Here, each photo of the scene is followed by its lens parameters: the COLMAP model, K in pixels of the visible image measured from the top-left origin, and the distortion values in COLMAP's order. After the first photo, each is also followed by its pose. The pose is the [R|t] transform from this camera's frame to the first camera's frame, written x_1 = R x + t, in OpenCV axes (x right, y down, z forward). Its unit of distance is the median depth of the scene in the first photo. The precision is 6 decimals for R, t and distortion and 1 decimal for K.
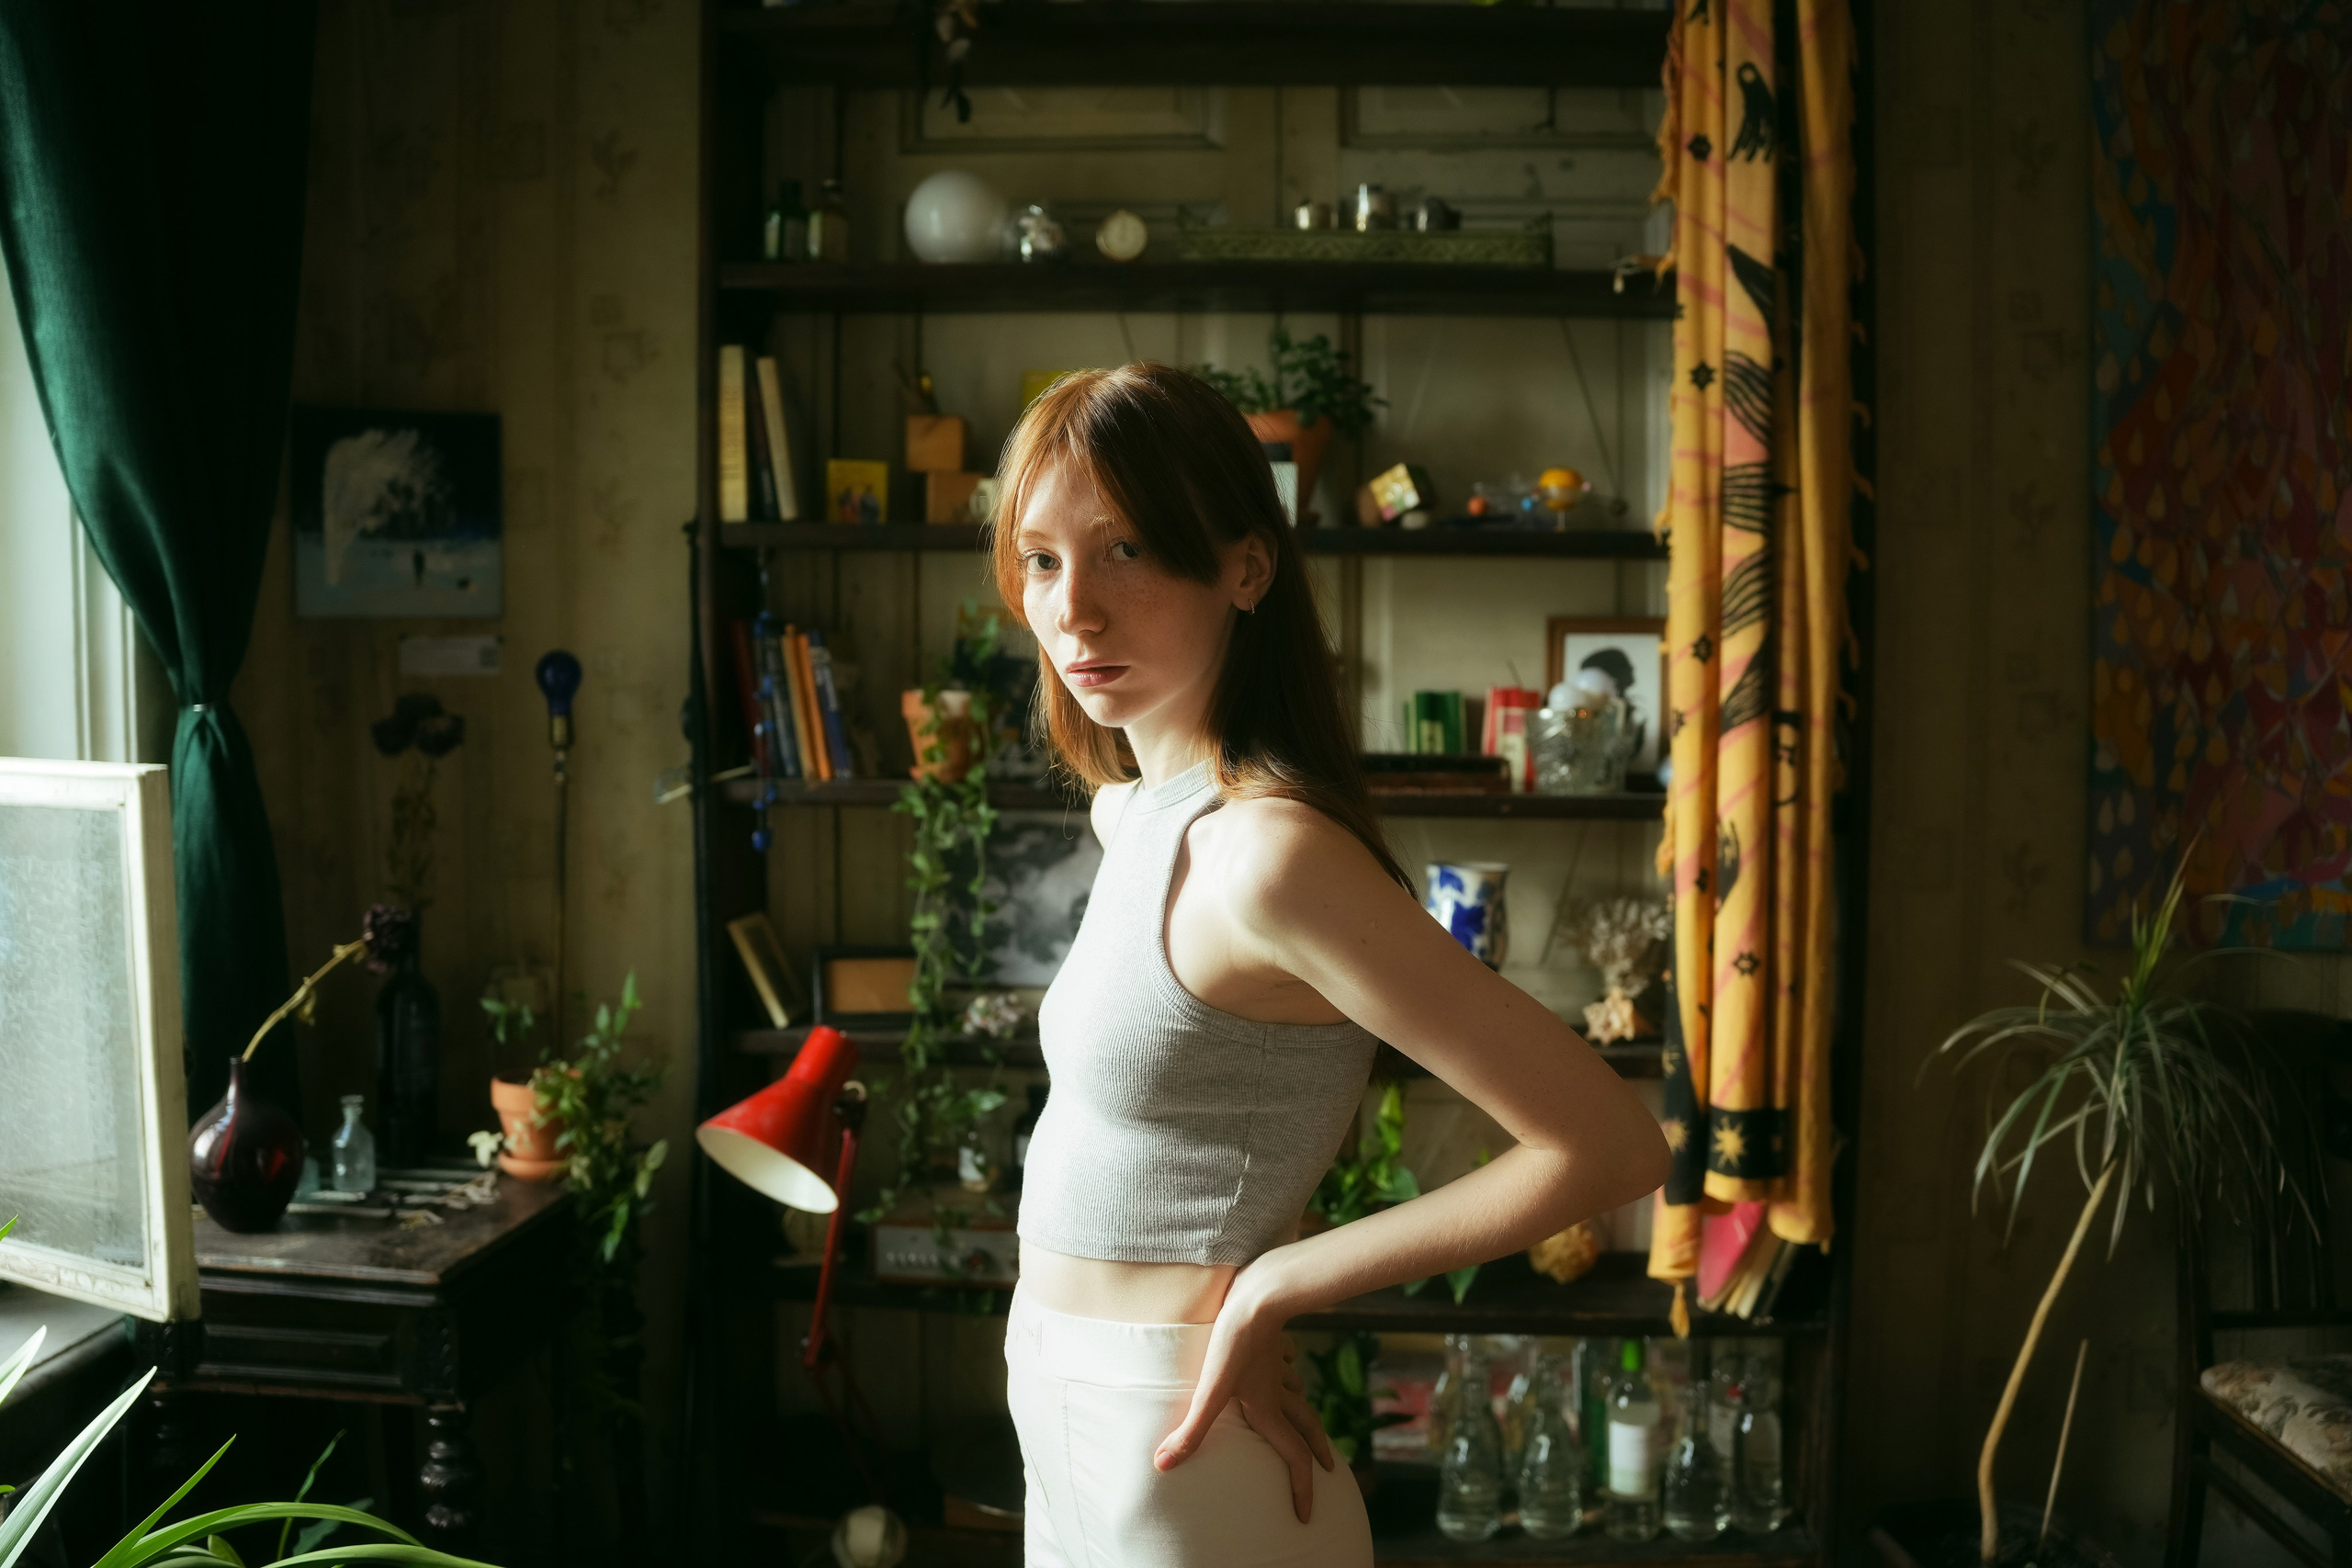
lens RADIAL K [[1895.9, 0, 1164.6], [0, 1895.9, 782.5], [0, 0, 1]] dist [-0.190121, 0.168980]
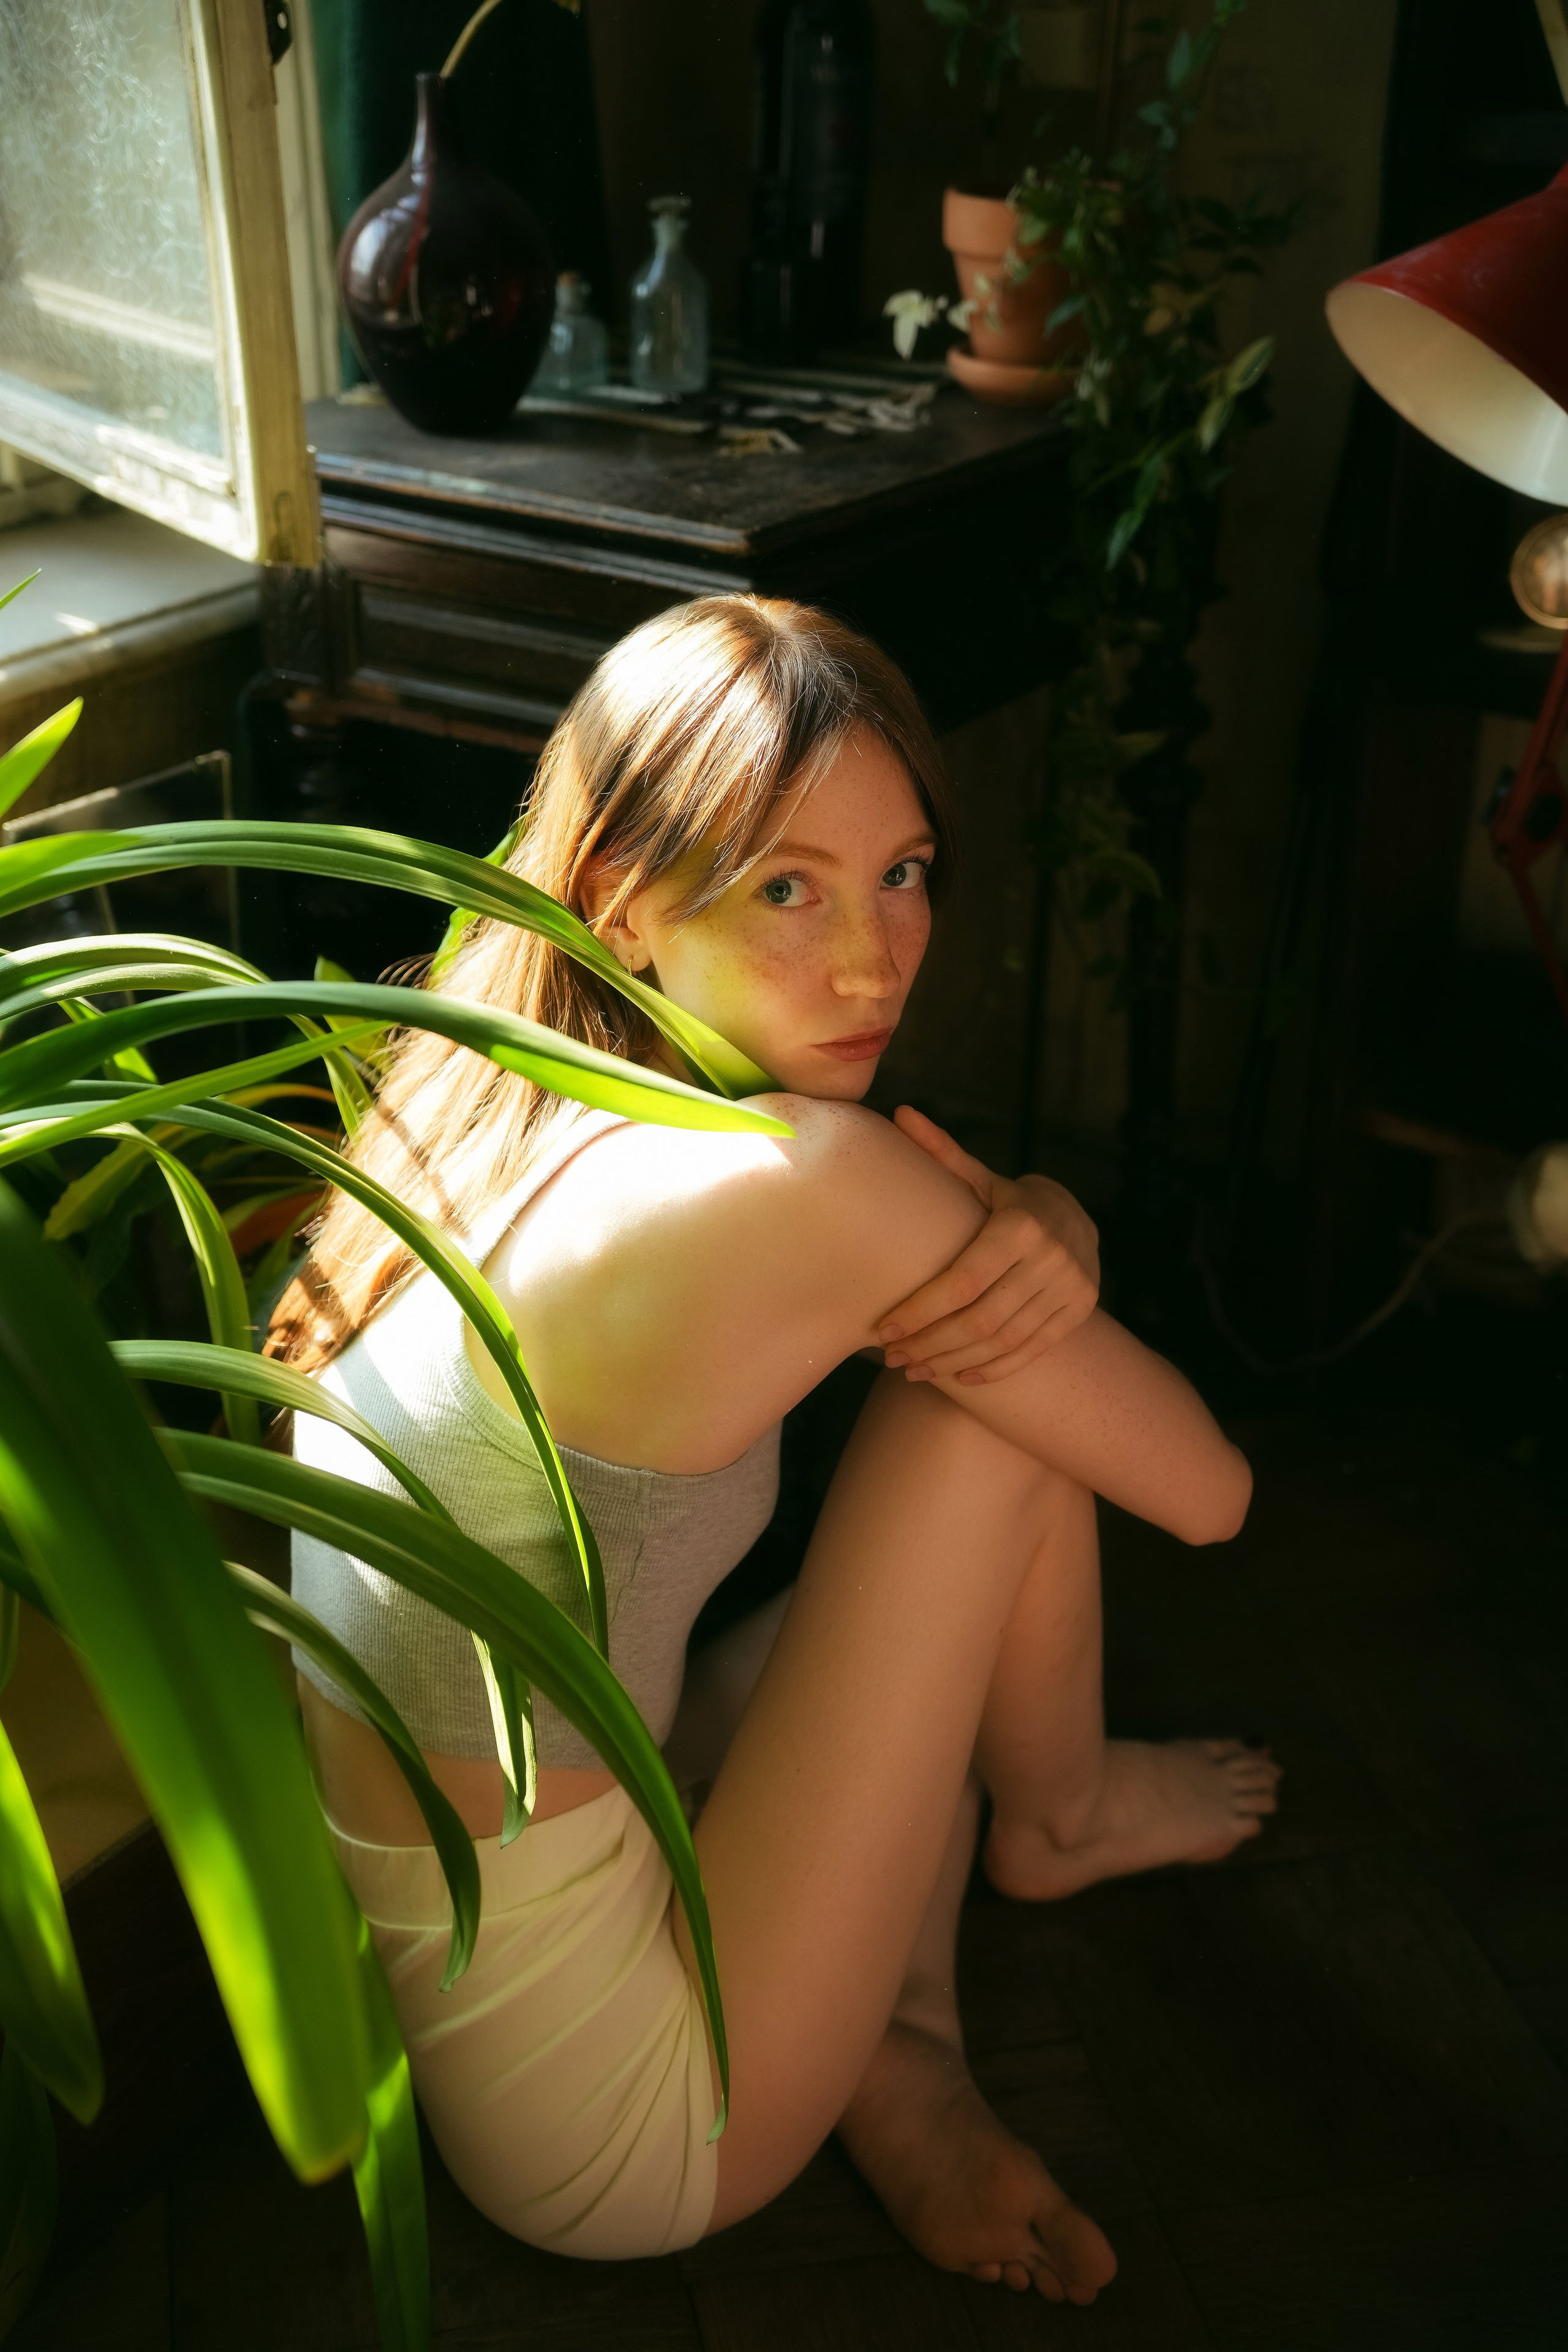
lens RADIAL K [[2887.7, 0, 776.1], [0, 2887.7, 1168.4], [0, 0, 1]] dist [0.141856, 0.000000]
pose [[0.877342, 0.203163, -0.434736, -0.007282], [-0.024421, 0.923684, 0.382376, 0.100210], [0.479244, -0.324858, 0.815348, 0.240228]]
